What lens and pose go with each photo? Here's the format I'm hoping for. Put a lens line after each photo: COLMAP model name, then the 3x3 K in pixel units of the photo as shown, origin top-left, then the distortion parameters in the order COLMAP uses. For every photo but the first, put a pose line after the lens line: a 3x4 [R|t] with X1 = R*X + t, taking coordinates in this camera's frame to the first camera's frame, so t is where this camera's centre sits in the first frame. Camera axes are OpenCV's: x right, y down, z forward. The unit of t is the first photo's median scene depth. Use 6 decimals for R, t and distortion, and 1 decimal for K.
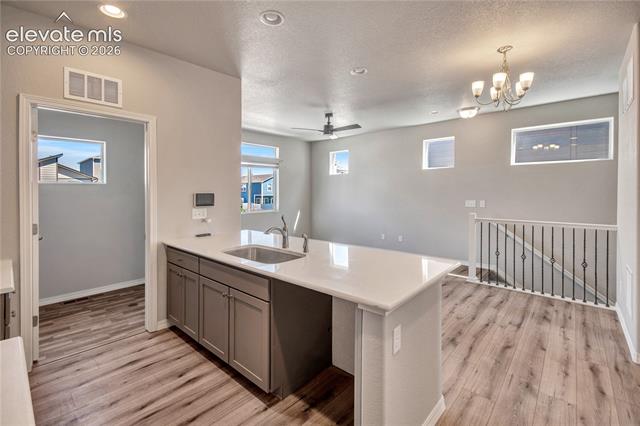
lens RADIAL K [[287.6, 0, 314.7], [0, 287.6, 202.6], [0, 0, 1]] dist [0.000688, 0.000029]
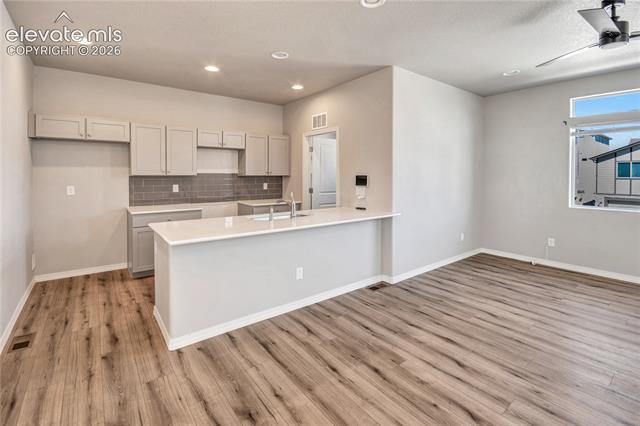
lens RADIAL K [[299.7, 0, 336.5], [0, 299.7, 171.7], [0, 0, 1]] dist [0.016483, -0.000140]
pose [[-0.140780, 0.004236, -0.990032, 1.268969], [-0.034915, 0.999348, 0.009241, -0.077568], [0.989425, 0.035868, -0.140540, 1.441144]]
